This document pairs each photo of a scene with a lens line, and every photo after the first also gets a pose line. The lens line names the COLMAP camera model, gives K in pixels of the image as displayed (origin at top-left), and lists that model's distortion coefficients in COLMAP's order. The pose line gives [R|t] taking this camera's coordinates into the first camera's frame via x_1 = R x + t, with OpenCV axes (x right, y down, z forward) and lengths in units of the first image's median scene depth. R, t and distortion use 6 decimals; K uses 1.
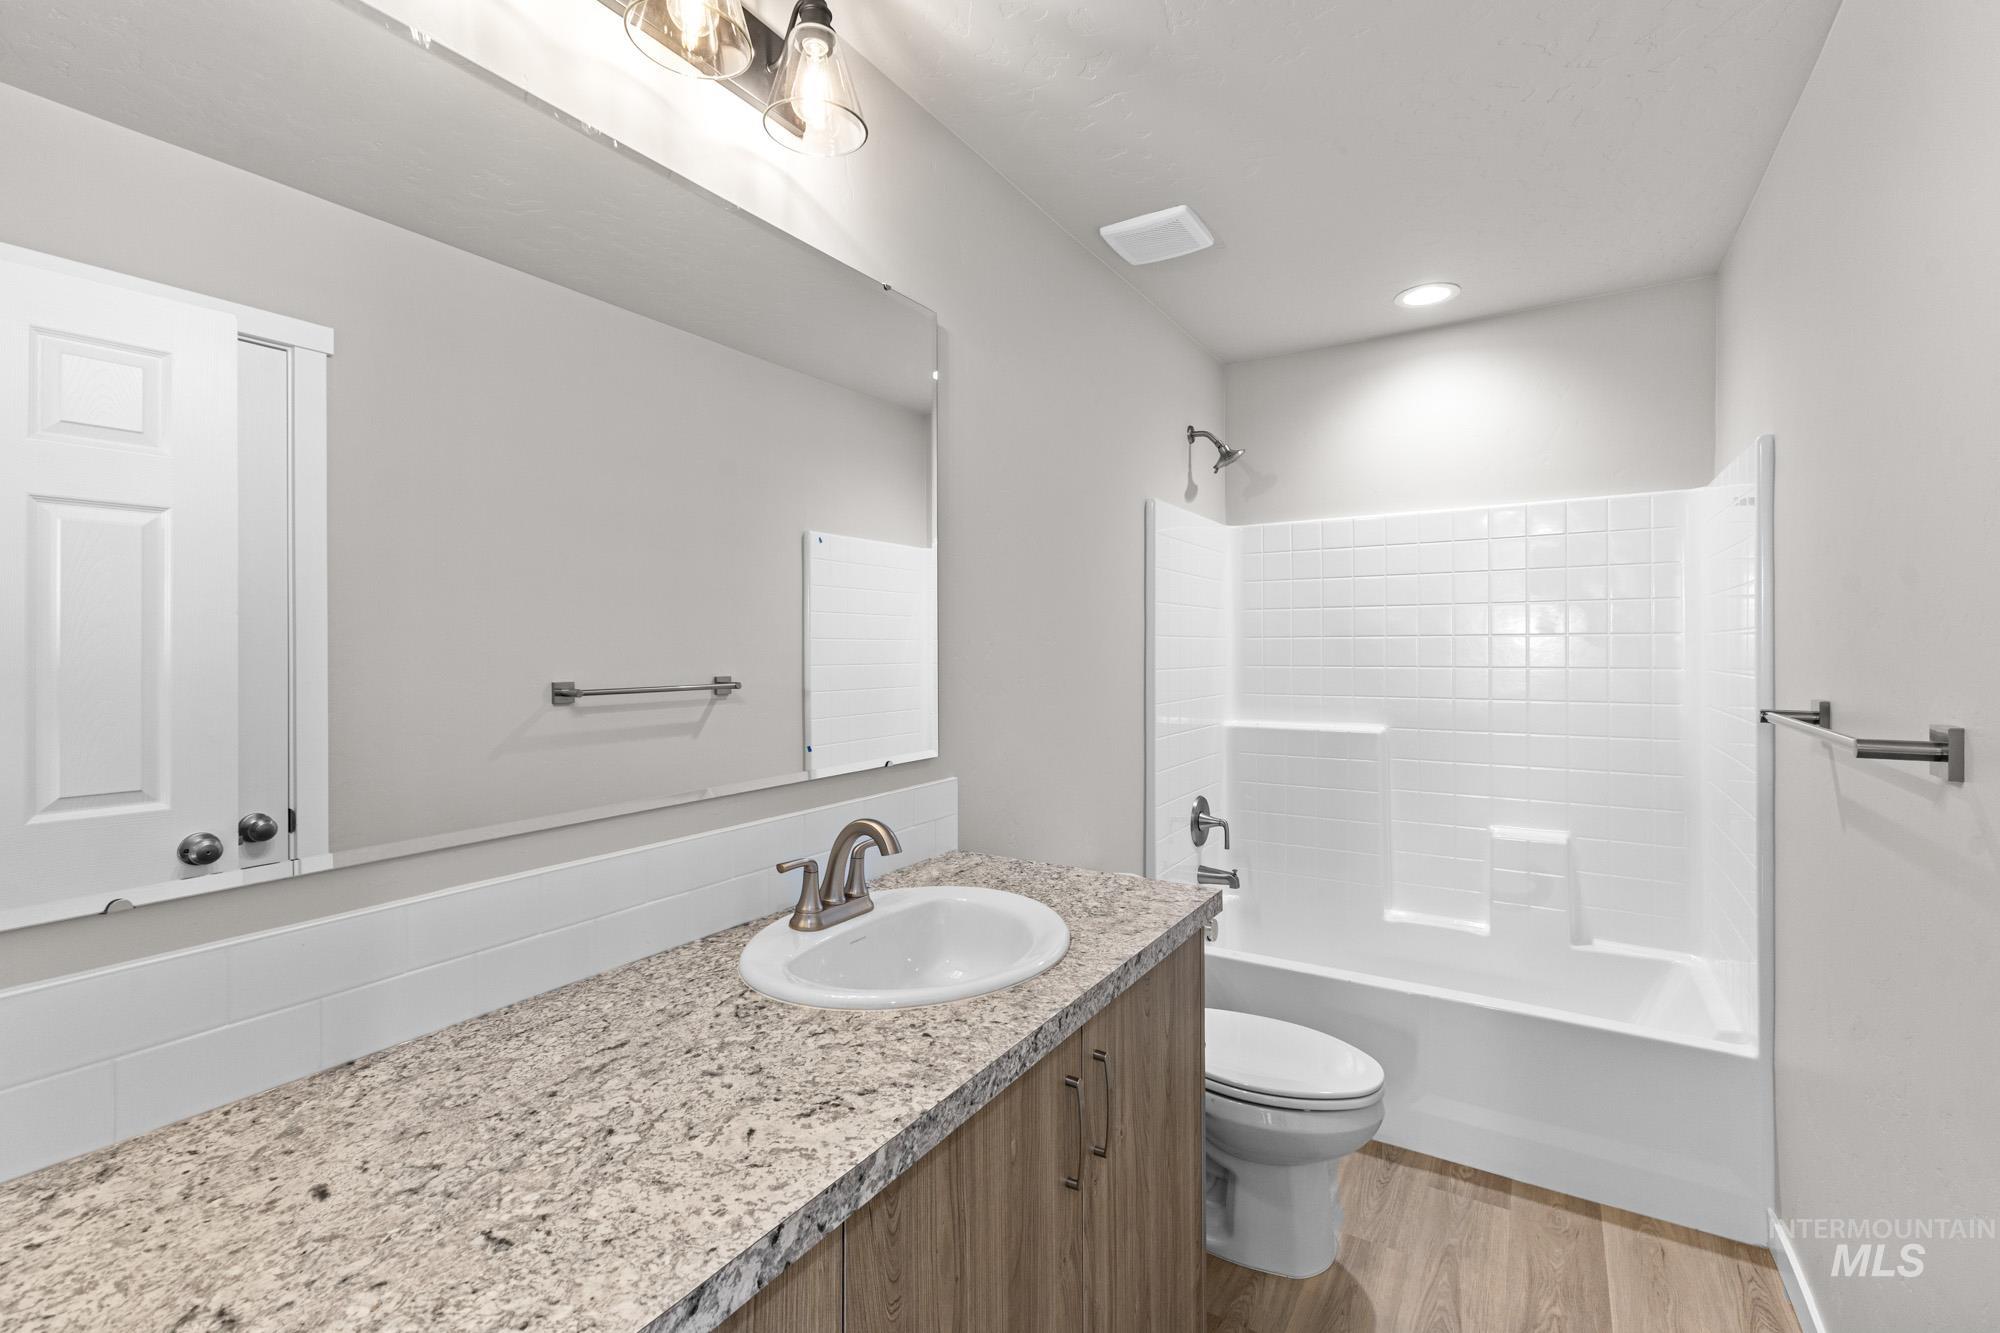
lens RADIAL K [[863.0, 0, 1001.0], [0, 863.0, 653.9], [0, 0, 1]] dist [0.000942, -0.000985]
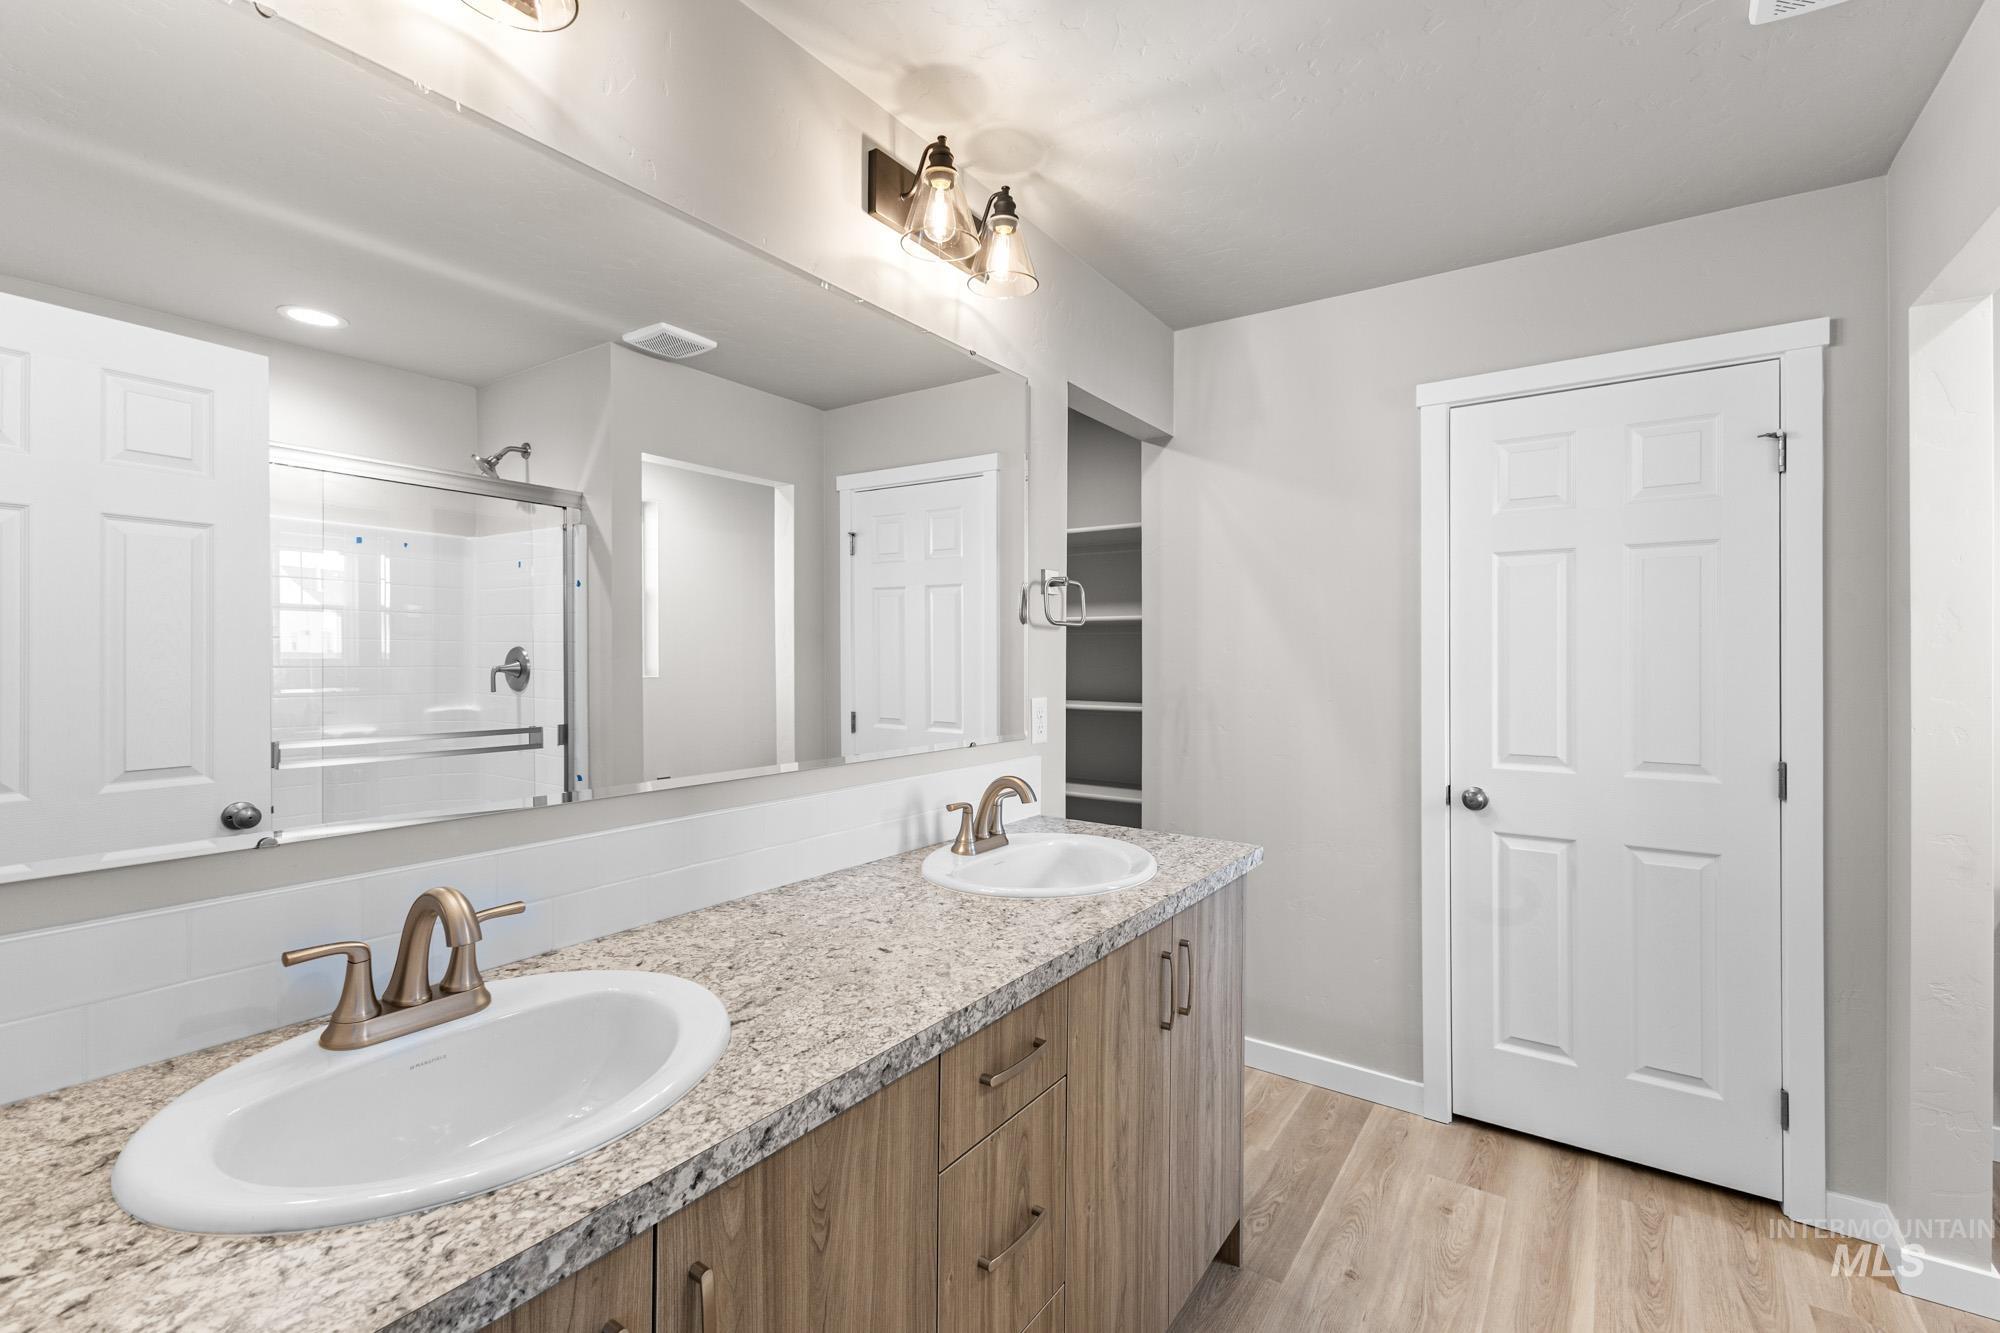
lens RADIAL K [[863.0, 0, 999.7], [0, 863.0, 658.3], [0, 0, 1]] dist [0.000942, -0.000985]
pose [[-0.998875, -0.007841, 0.046763, -0.993882], [-0.007177, 0.999871, 0.014350, -0.007967], [-0.046870, 0.013998, -0.998803, 2.489391]]
